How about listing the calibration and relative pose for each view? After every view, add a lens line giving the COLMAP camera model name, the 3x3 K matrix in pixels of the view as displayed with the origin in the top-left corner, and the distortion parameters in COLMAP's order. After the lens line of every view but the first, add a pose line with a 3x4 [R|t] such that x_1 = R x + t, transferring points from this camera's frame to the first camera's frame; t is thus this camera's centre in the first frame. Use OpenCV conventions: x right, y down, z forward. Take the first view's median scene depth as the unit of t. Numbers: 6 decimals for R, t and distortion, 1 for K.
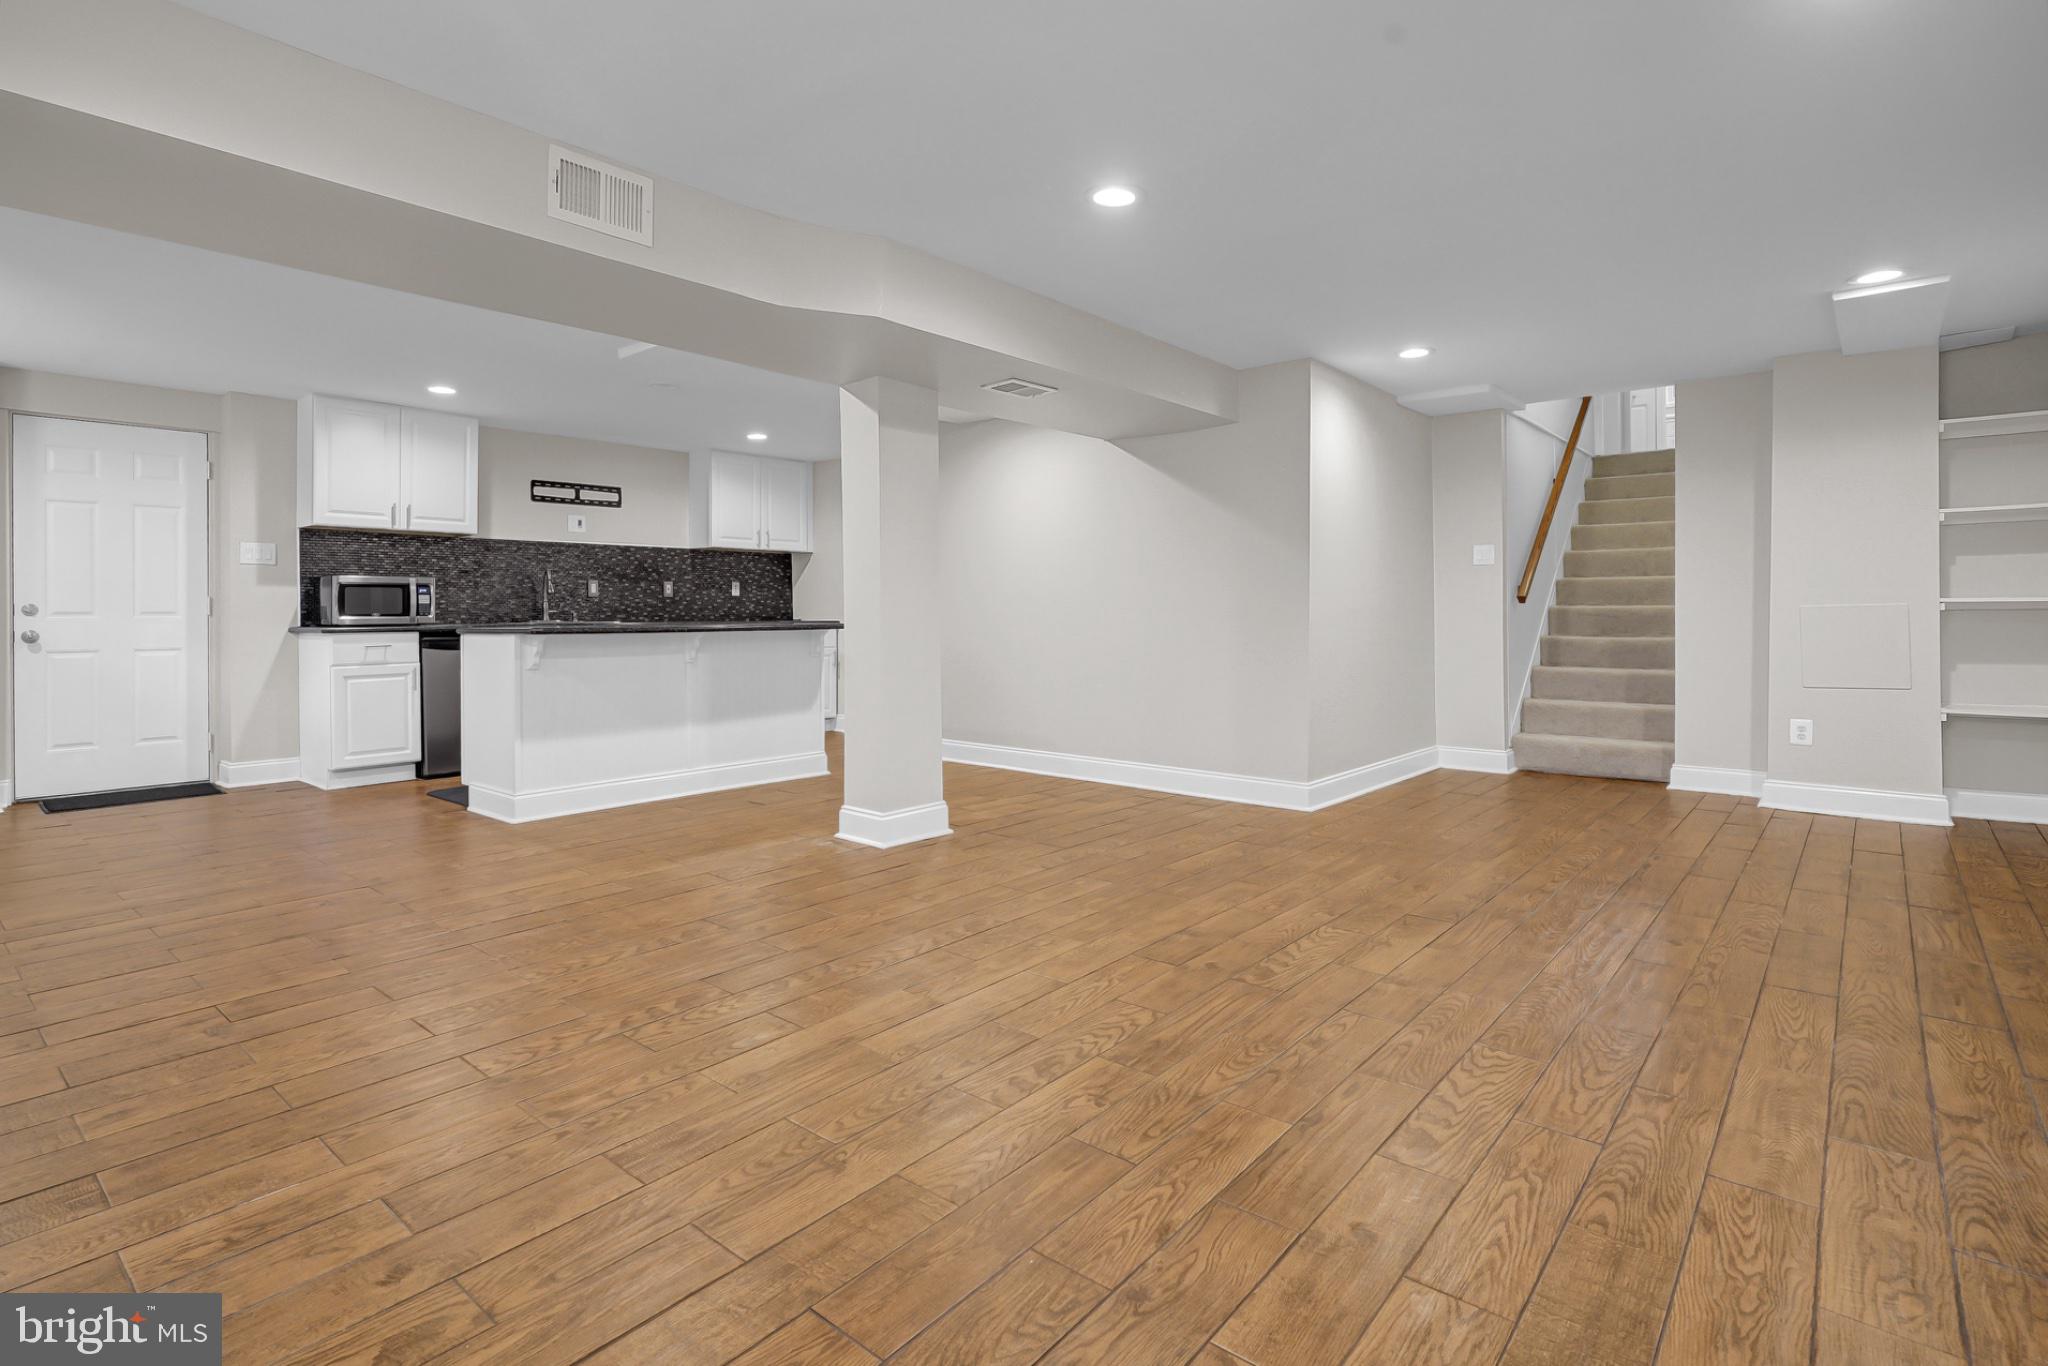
lens RADIAL K [[1001.0, 0, 1023.4], [0, 1001.0, 618.5], [0, 0, 1]] dist [-0.011767, 0.001432]
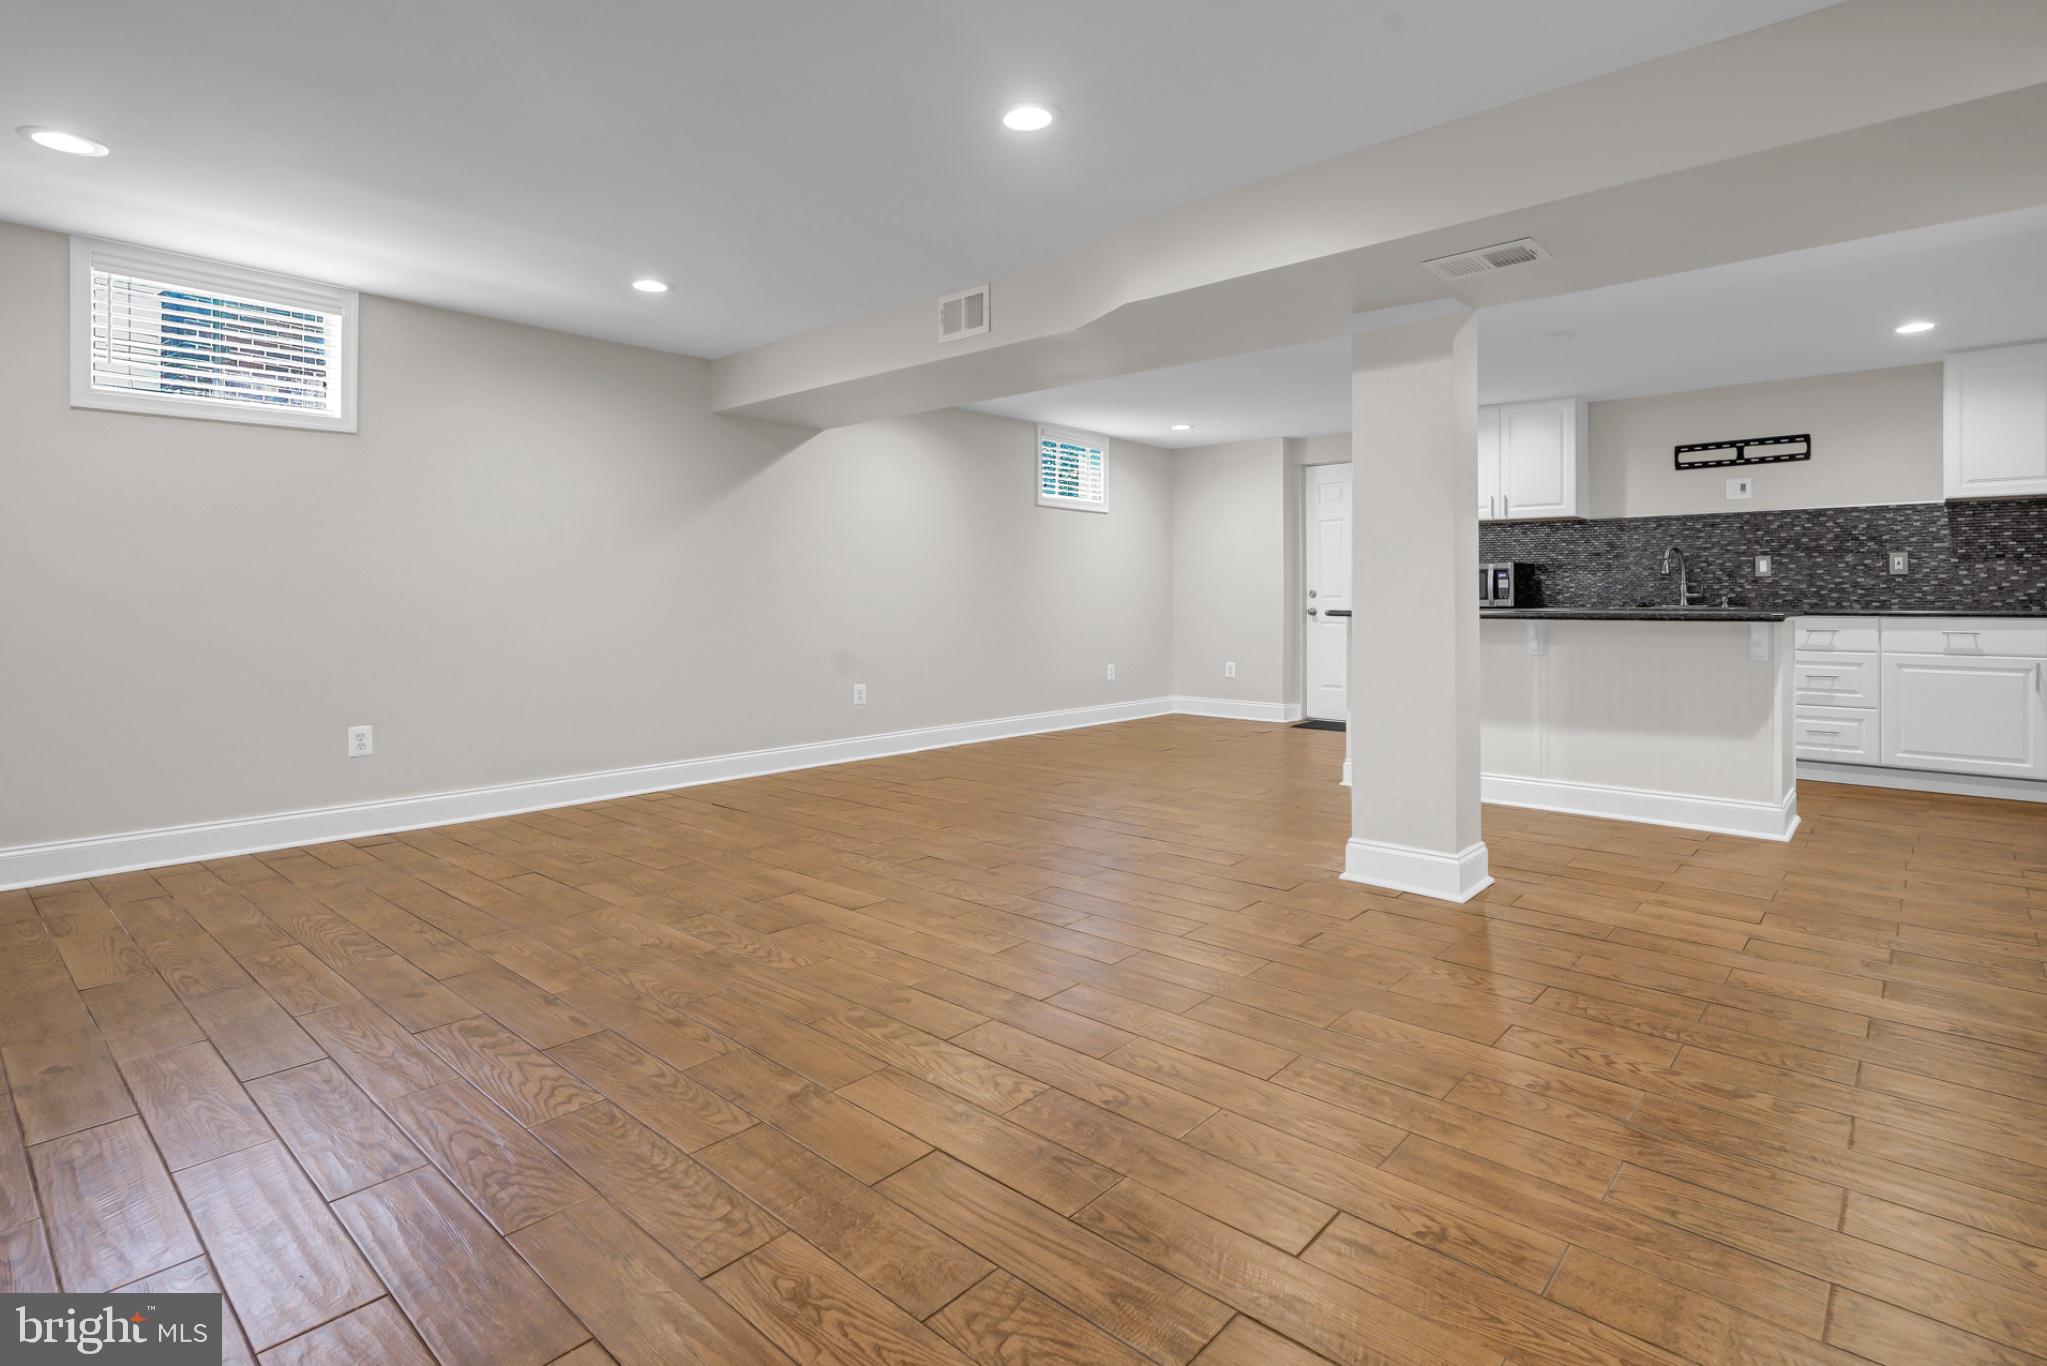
lens RADIAL K [[1000.5, 0, 1004.8], [0, 1000.5, 605.7], [0, 0, 1]] dist [-0.011767, 0.001432]
pose [[-0.025808, 0.011714, -0.999598, 0.407623], [-0.005498, 0.999915, 0.011860, -0.004533], [0.999652, 0.005801, -0.025741, 0.426623]]
